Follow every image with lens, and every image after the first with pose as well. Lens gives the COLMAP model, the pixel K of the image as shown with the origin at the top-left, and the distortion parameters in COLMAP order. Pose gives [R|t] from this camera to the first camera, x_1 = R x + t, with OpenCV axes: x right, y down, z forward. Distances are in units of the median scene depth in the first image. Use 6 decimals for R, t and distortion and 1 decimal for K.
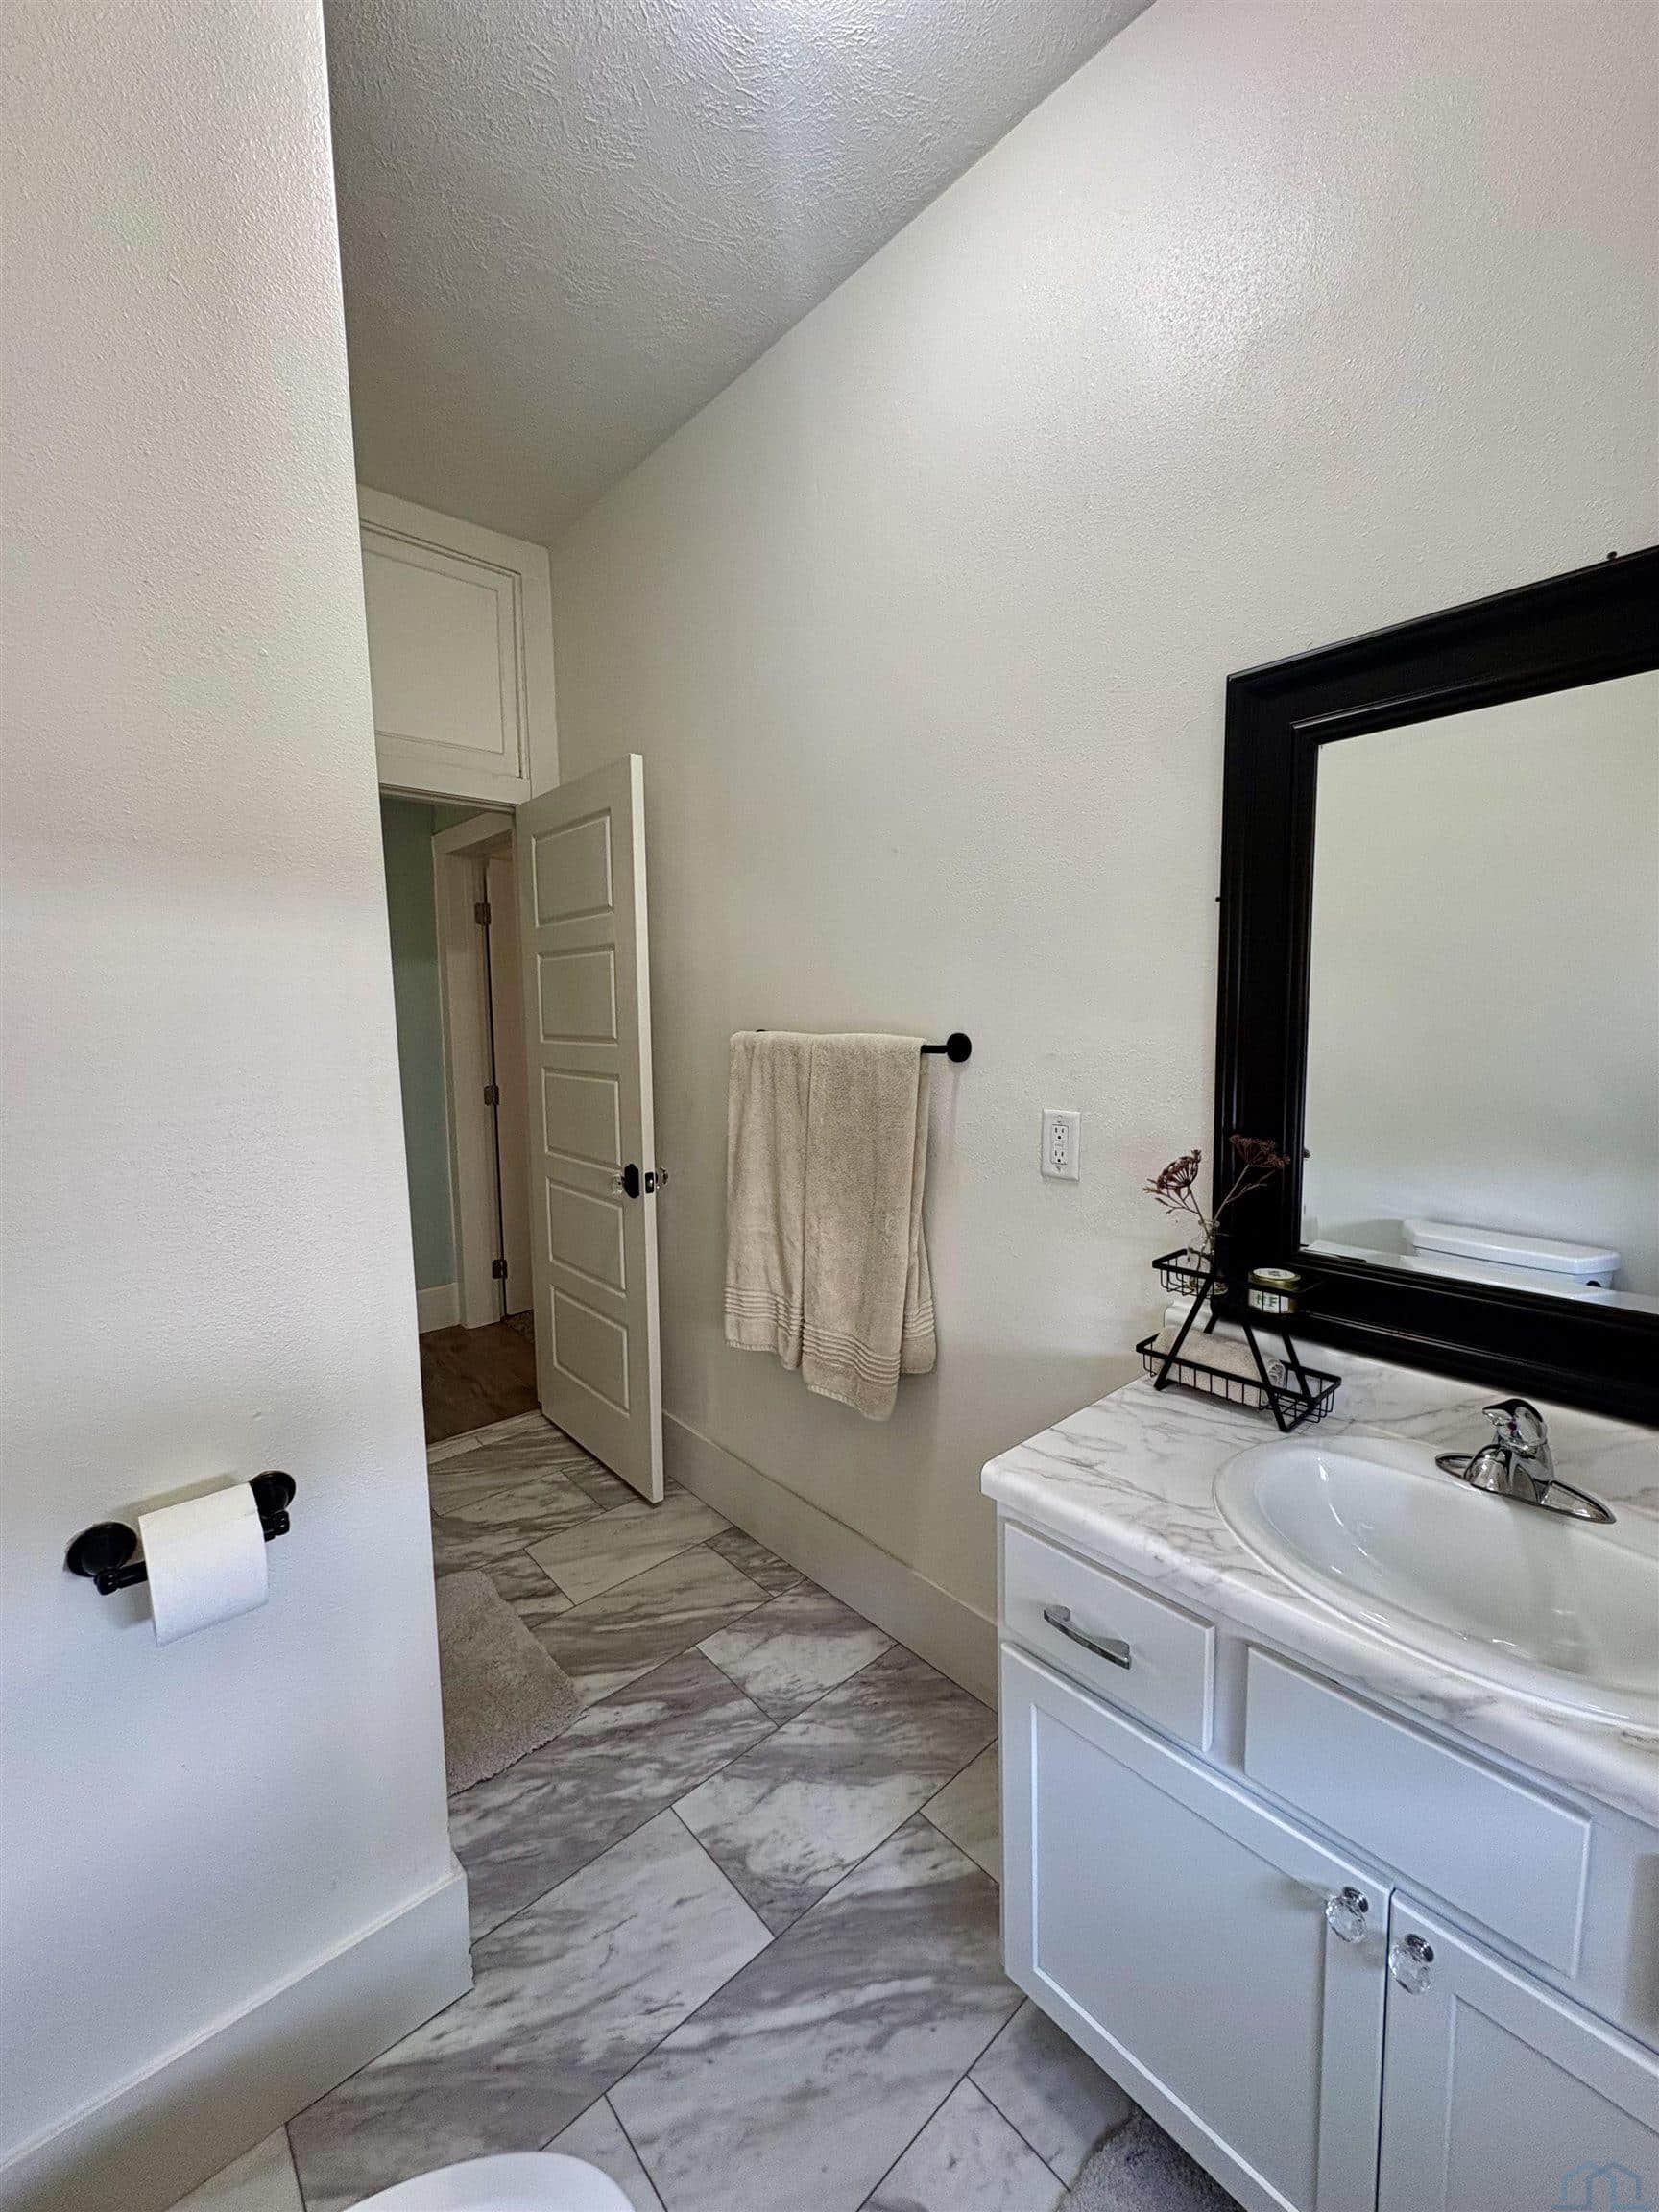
lens RADIAL K [[877.3, 0, 836.5], [0, 877.3, 1100.6], [0, 0, 1]] dist [0.000914, -0.001000]
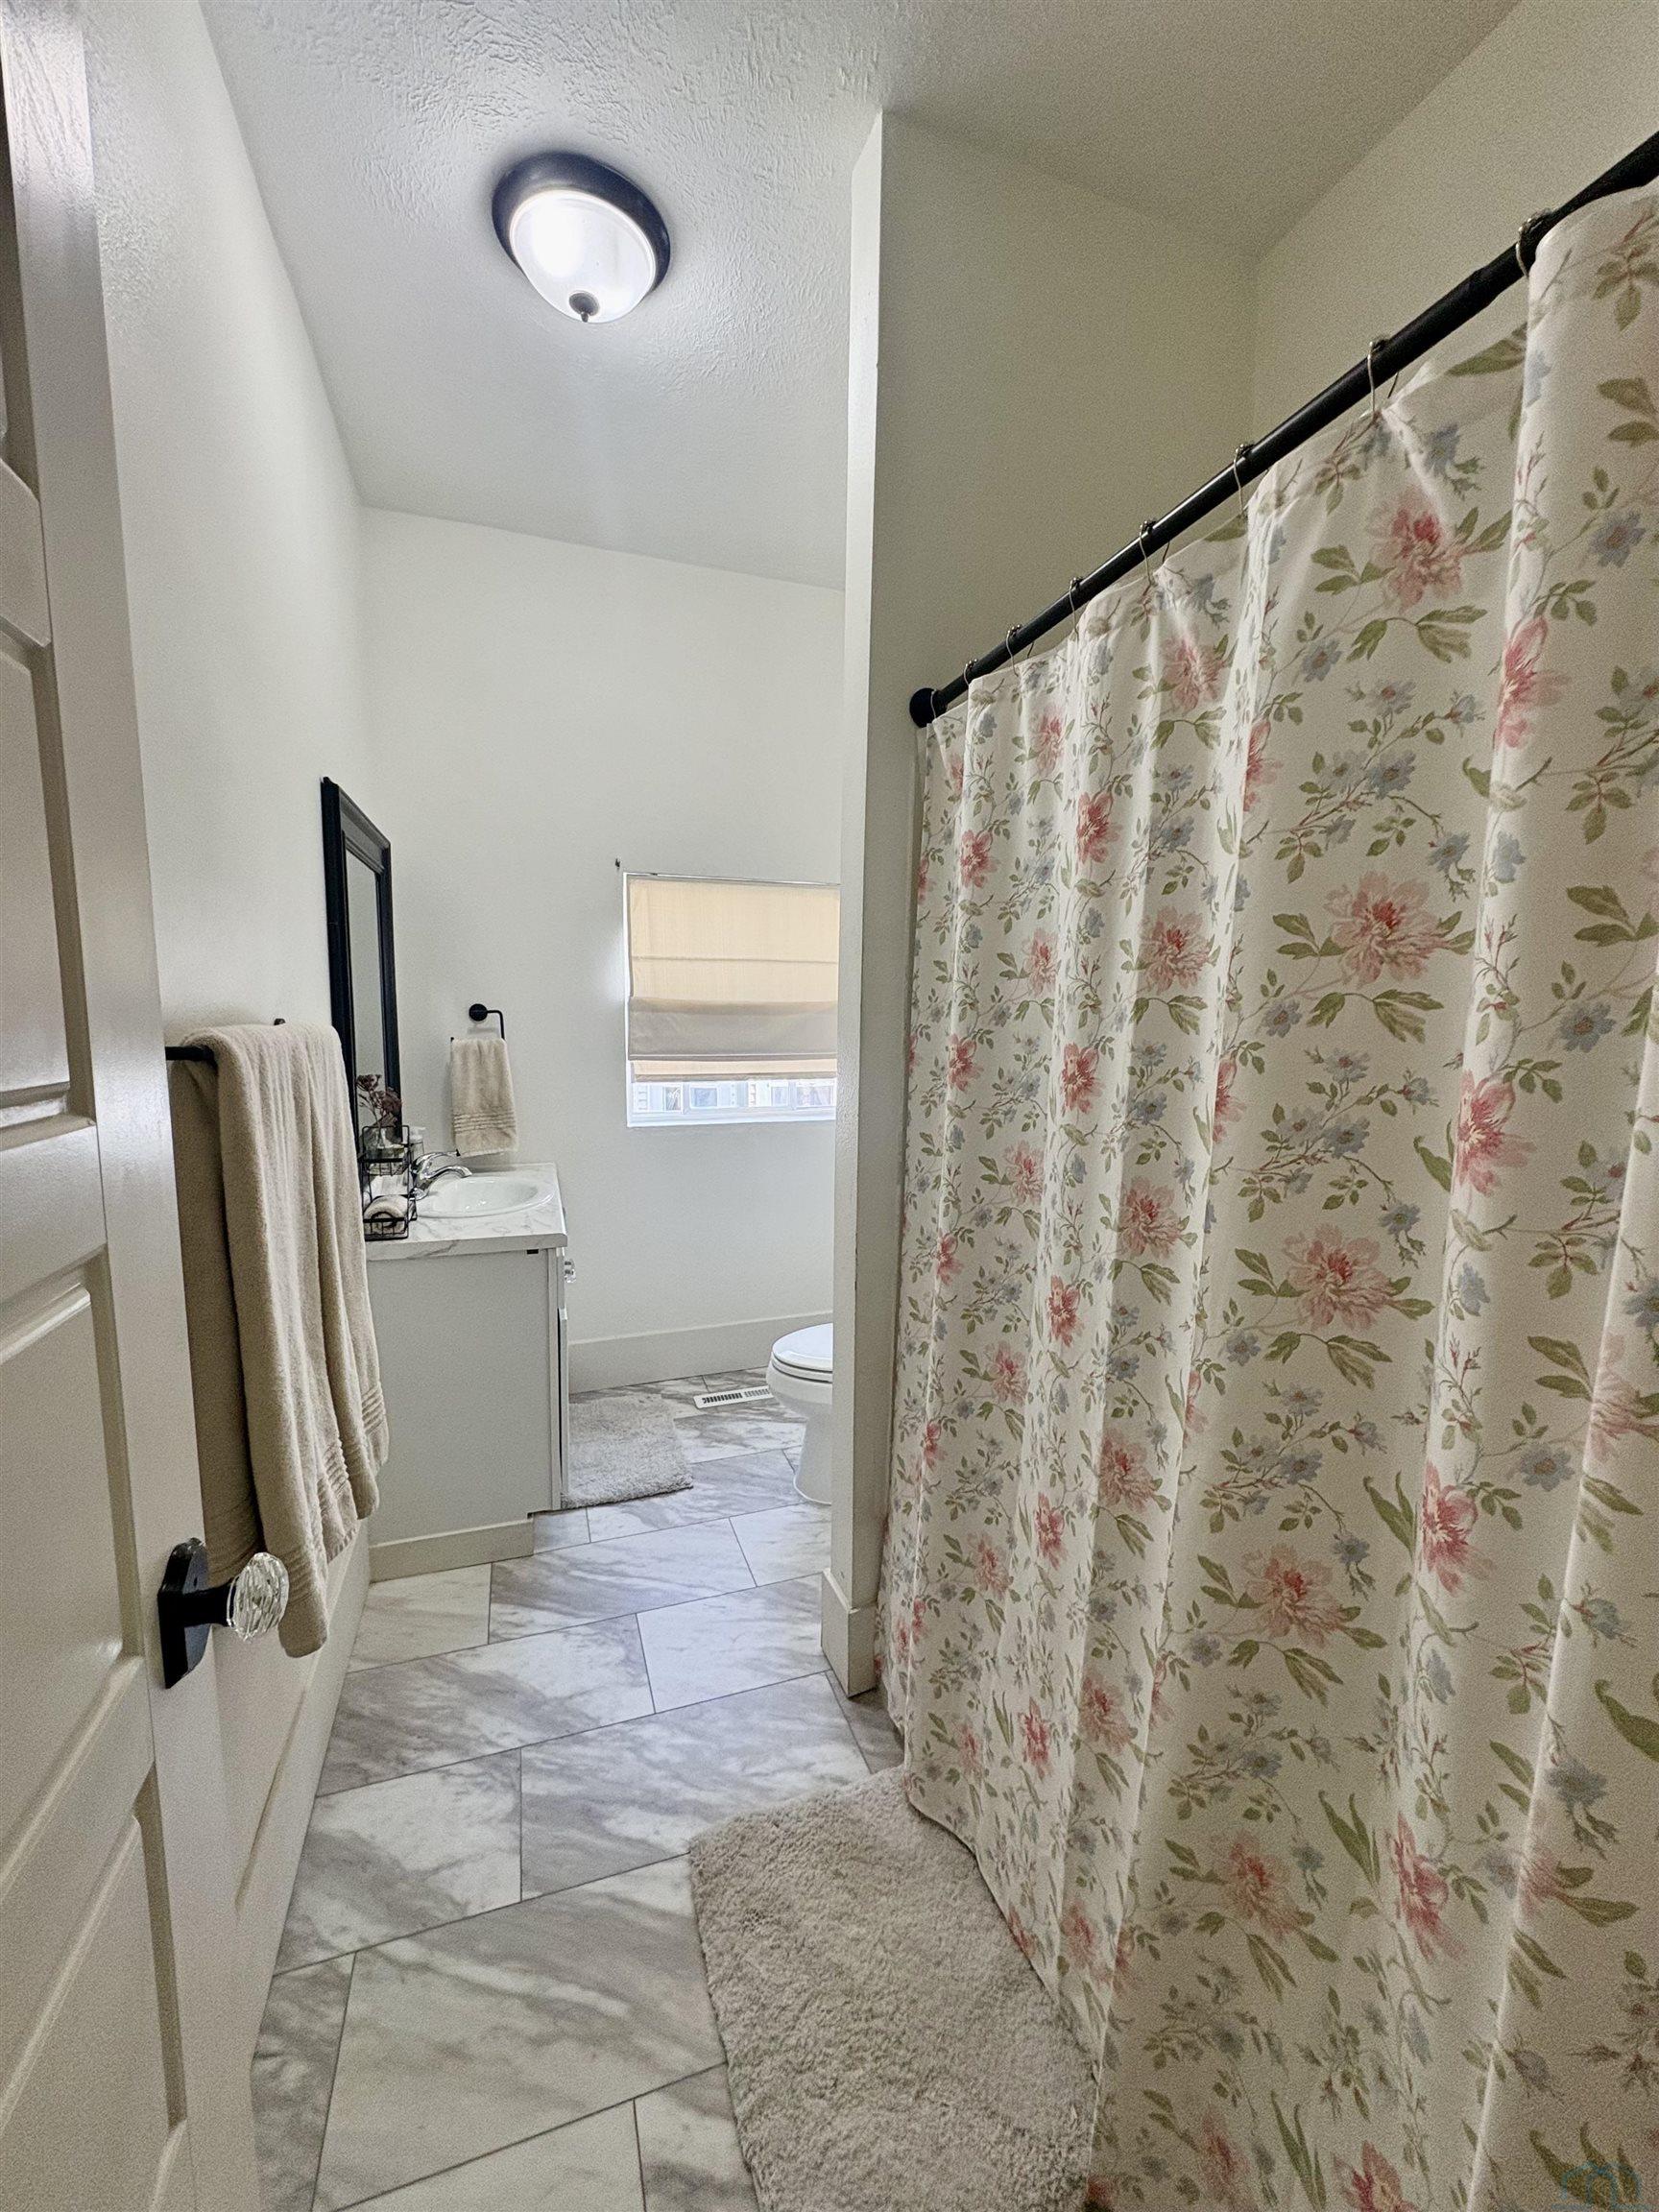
lens RADIAL K [[877.3, 0, 830.9], [0, 877.3, 1112.1], [0, 0, 1]] dist [0.000914, -0.001000]
pose [[-0.921780, -0.044798, 0.385117, -0.991924], [0.038169, 0.977993, 0.205119, -0.196347], [-0.385831, 0.203774, -0.899784, 2.211415]]
